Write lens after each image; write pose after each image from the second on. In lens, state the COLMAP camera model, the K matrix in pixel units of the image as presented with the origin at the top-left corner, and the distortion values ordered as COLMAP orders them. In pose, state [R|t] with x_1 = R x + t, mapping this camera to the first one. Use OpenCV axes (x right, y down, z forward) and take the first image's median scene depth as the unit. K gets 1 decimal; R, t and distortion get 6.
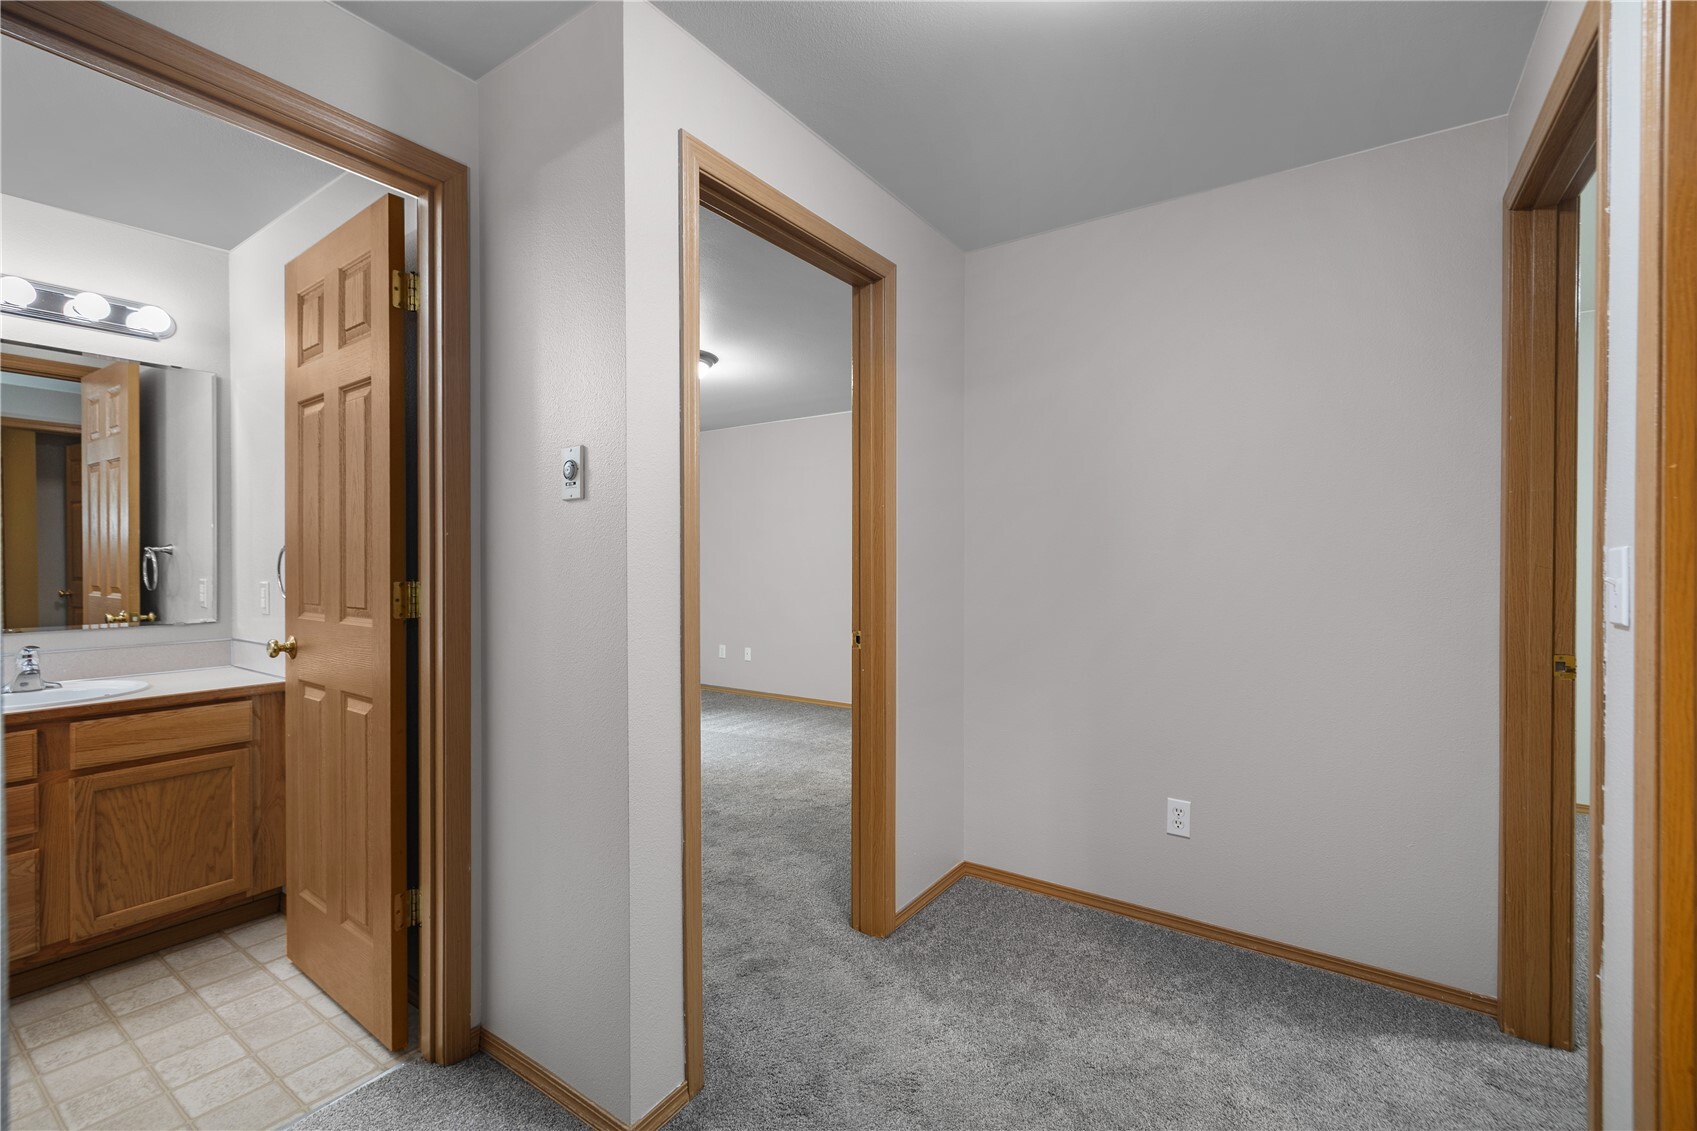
lens RADIAL K [[725.0, 0, 848.5], [0, 725.0, 565.5], [0, 0, 1]] dist [0.002451, 0.000351]
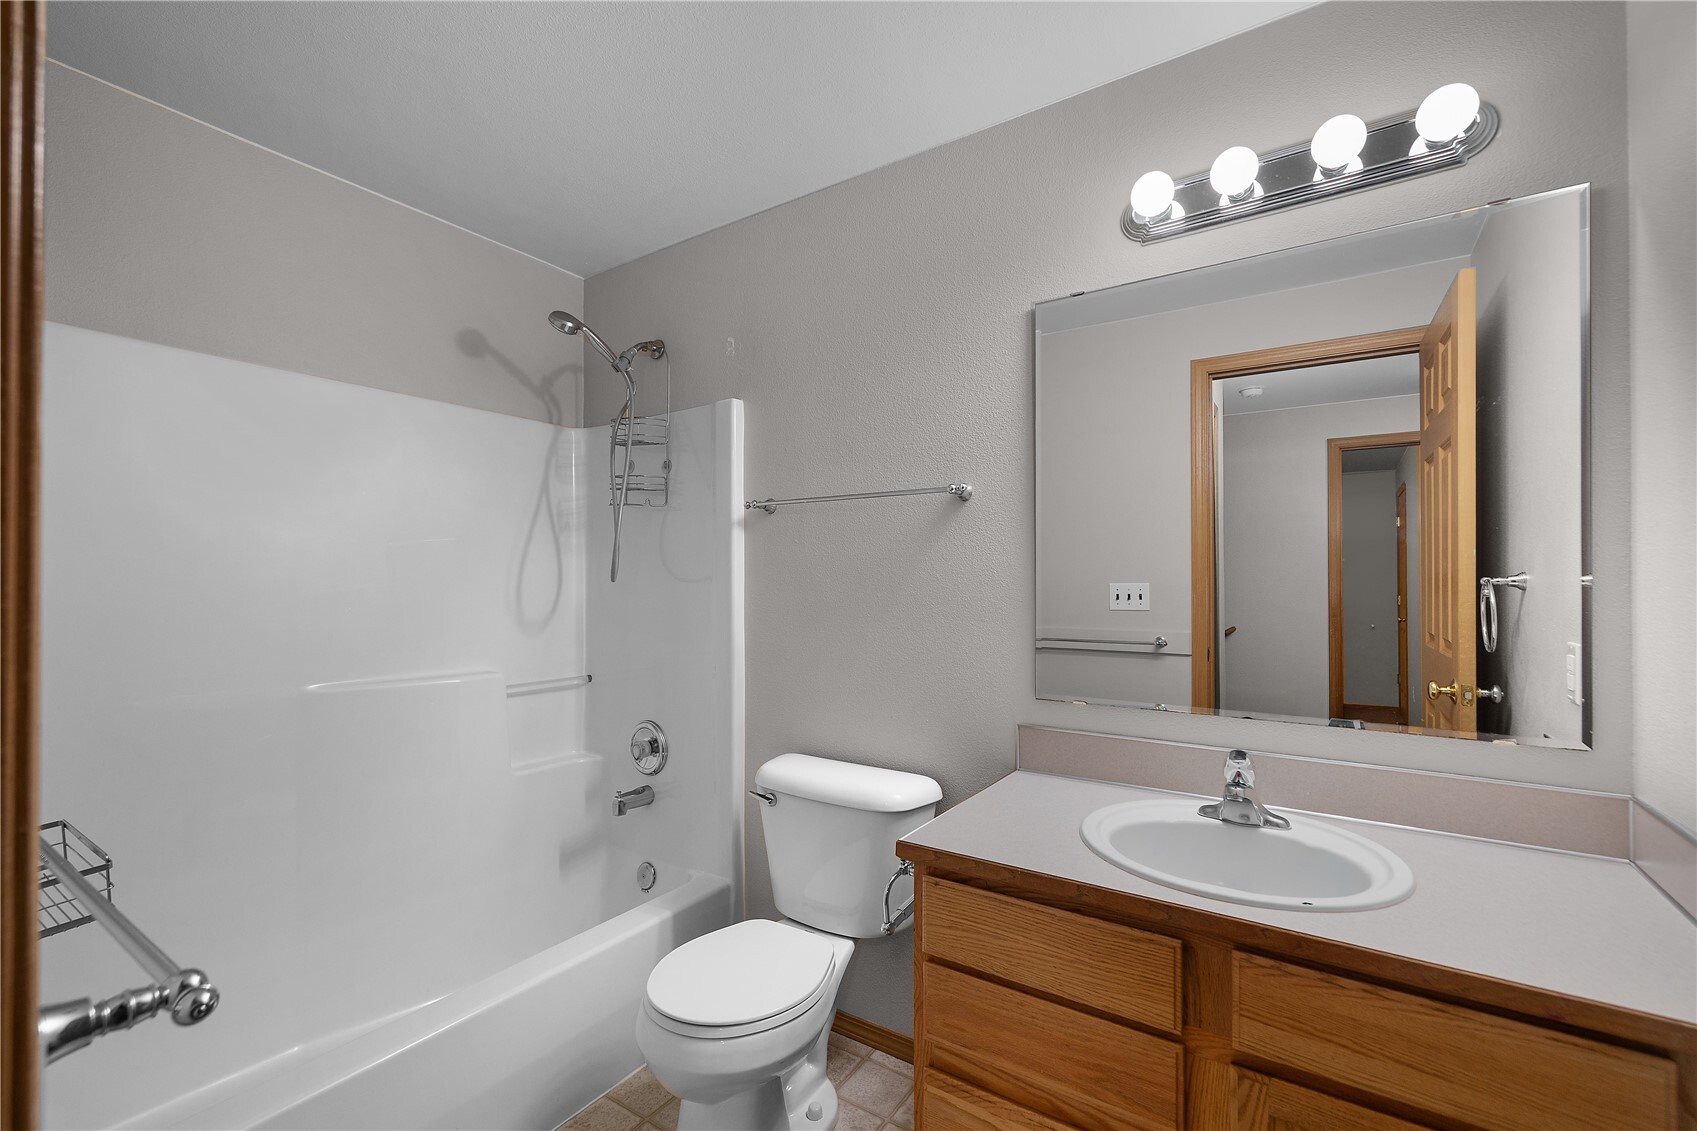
lens RADIAL K [[725.0, 0, 848.5], [0, 725.0, 565.5], [0, 0, 1]] dist [0.002451, 0.000351]
pose [[0.012119, -0.022620, -0.999671, -0.375808], [-0.015151, 0.999625, -0.022803, -0.014243], [0.999812, 0.015422, 0.011771, 0.472757]]
